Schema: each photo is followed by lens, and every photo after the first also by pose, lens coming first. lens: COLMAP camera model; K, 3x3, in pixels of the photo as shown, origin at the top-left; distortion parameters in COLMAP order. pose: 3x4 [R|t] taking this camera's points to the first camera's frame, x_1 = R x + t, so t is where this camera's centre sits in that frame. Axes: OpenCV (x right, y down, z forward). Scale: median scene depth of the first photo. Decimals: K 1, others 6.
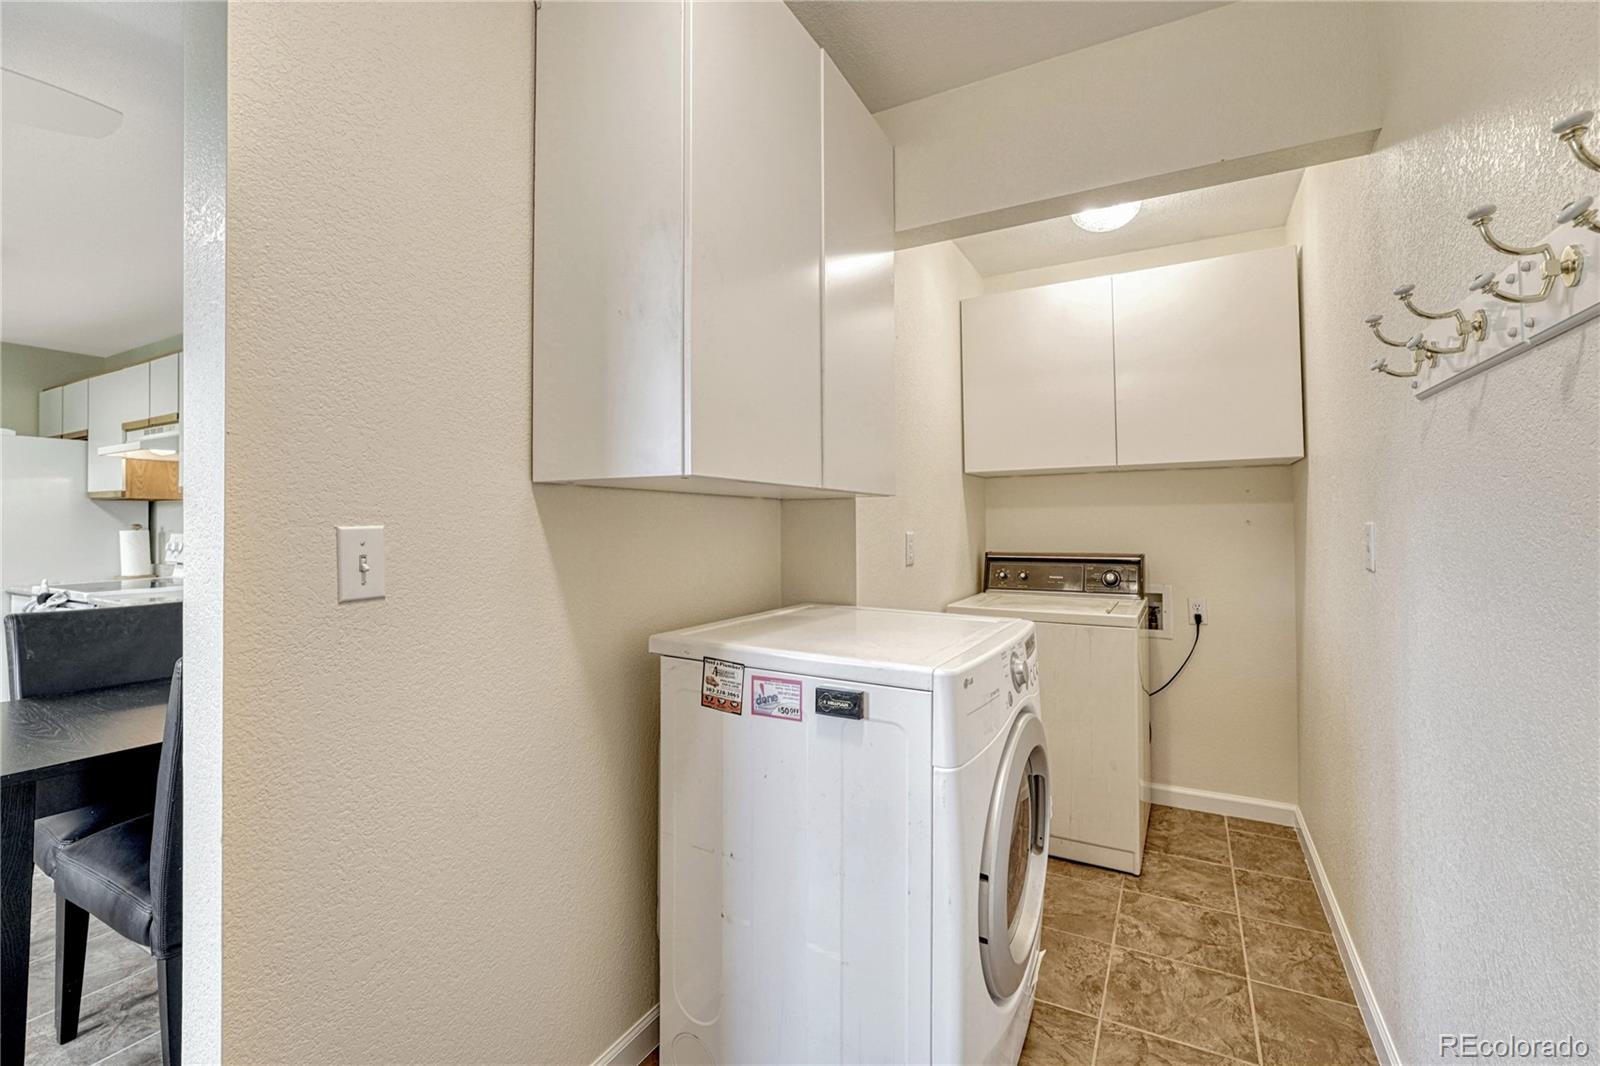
lens RADIAL K [[667.9, 0, 809.4], [0, 667.9, 518.4], [0, 0, 1]] dist [-0.014131, 0.002831]
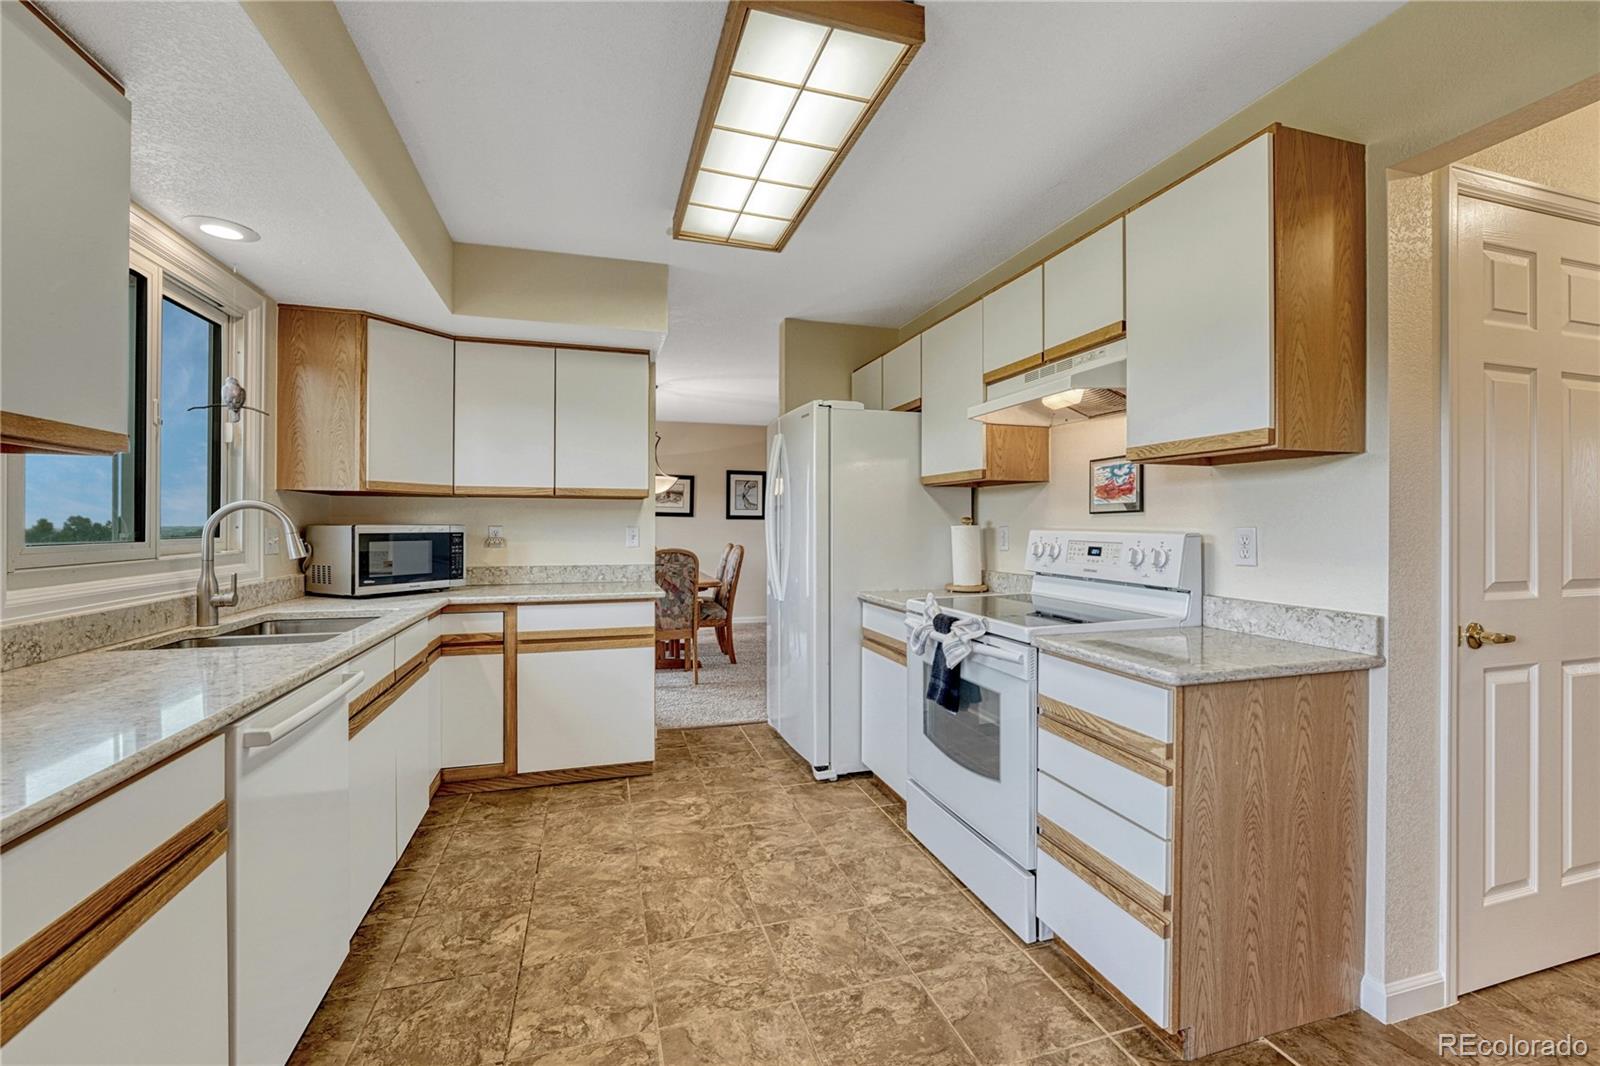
lens RADIAL K [[667.9, 0, 806.9], [0, 667.9, 527.9], [0, 0, 1]] dist [-0.014131, 0.002831]
pose [[0.712950, 0.010931, -0.701130, -0.668856], [-0.003047, 0.999917, 0.012491, 0.012879], [0.701209, -0.006769, 0.712924, 0.352175]]
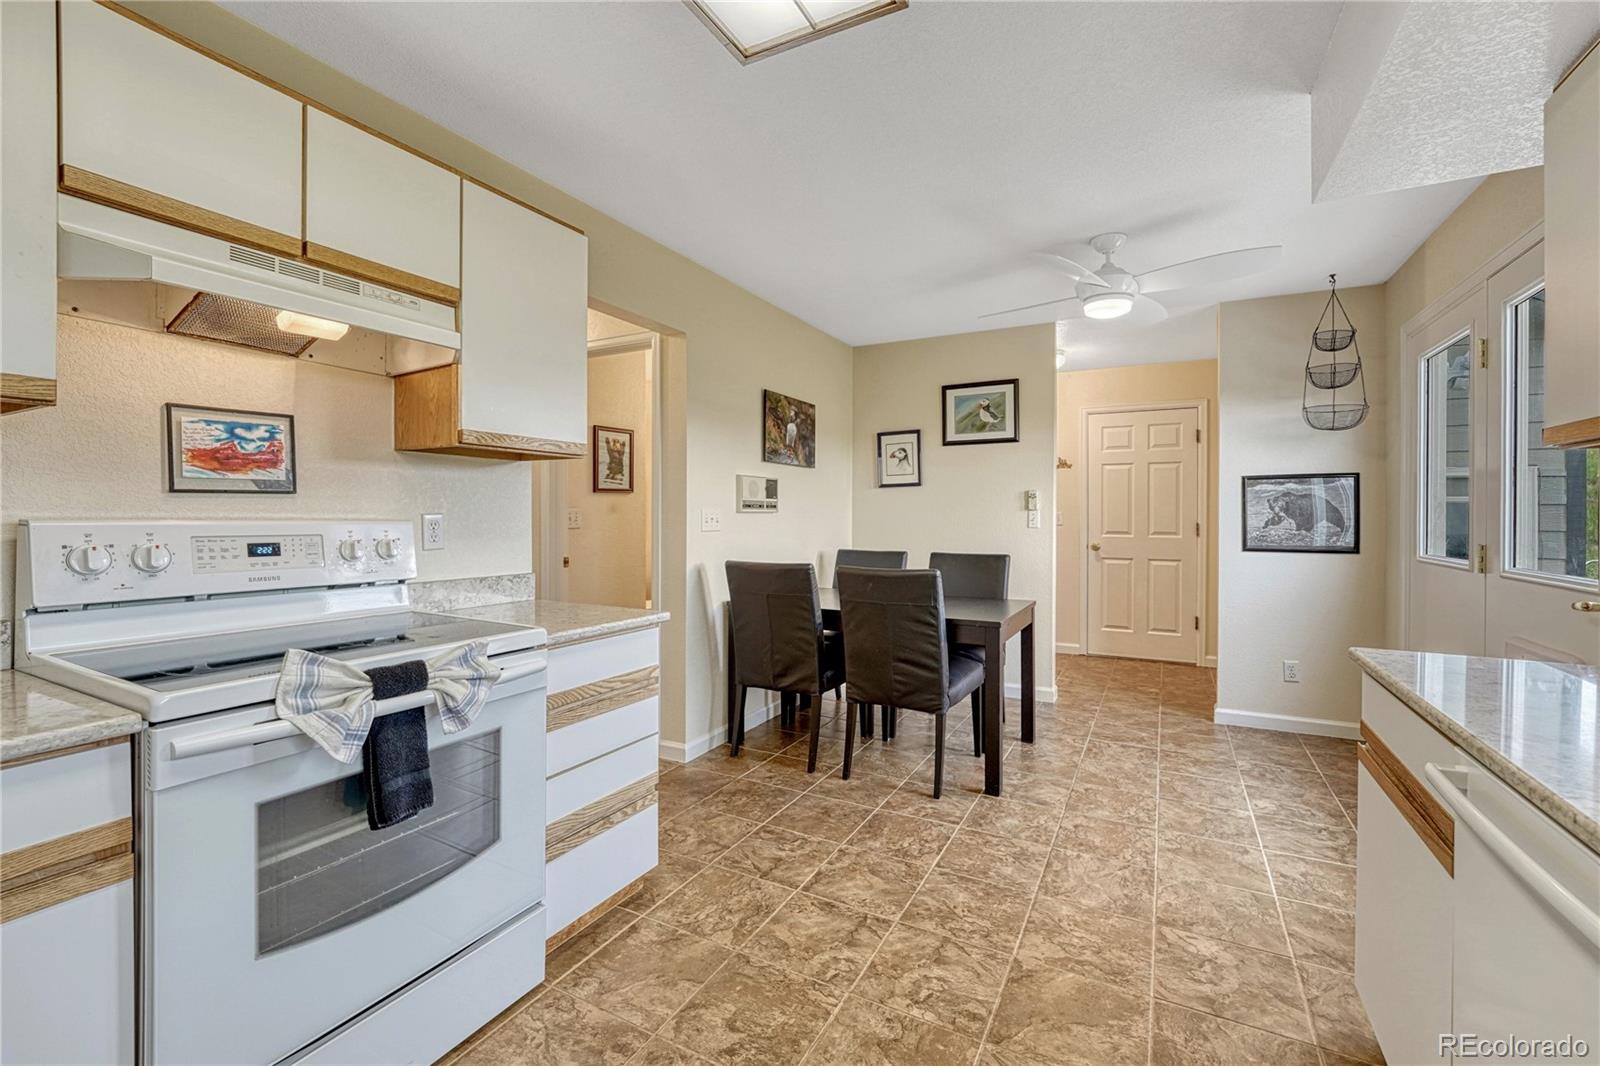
lens RADIAL K [[667.9, 0, 808.5], [0, 667.9, 522.6], [0, 0, 1]] dist [-0.014131, 0.002831]
pose [[0.001244, -0.005668, 0.999983, -1.347594], [-0.007493, 0.999956, 0.005677, 0.019732], [-0.999971, -0.007500, 0.001201, 0.649039]]
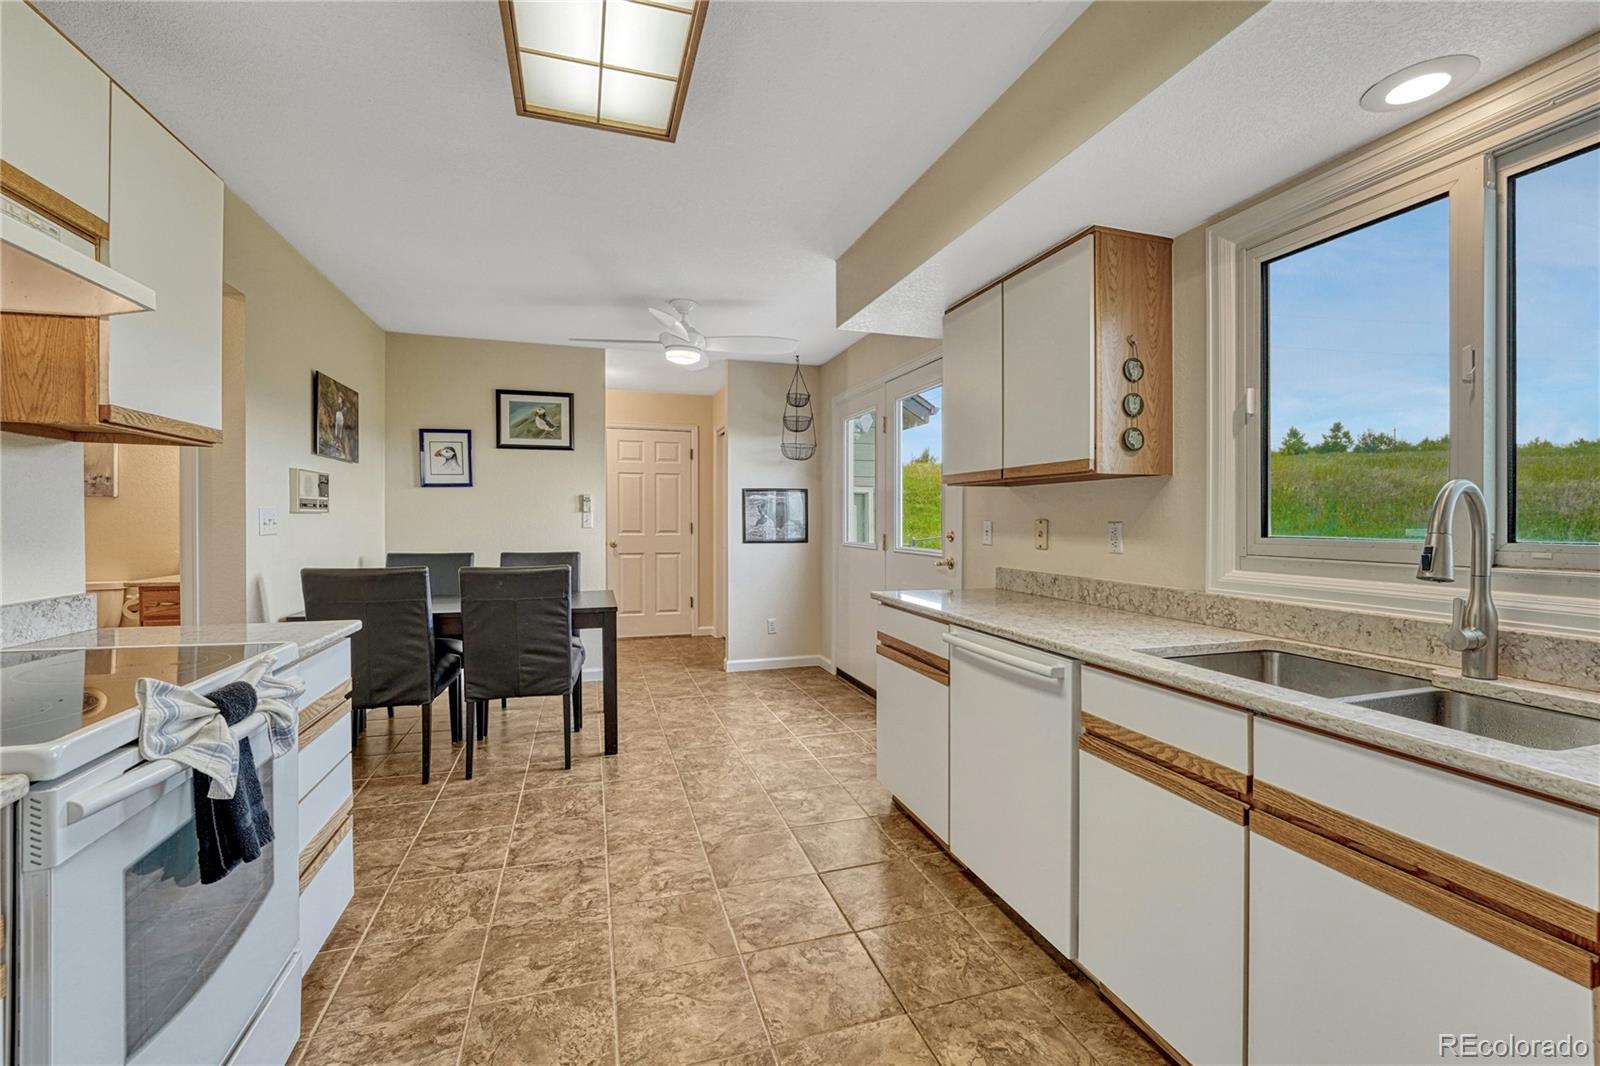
lens RADIAL K [[667.9, 0, 801.2], [0, 667.9, 516.2], [0, 0, 1]] dist [-0.014131, 0.002831]
pose [[-0.713695, 0.004385, 0.700443, -1.399970], [-0.003743, 0.999942, -0.010073, 0.021362], [-0.700447, -0.009810, -0.713637, 0.901473]]
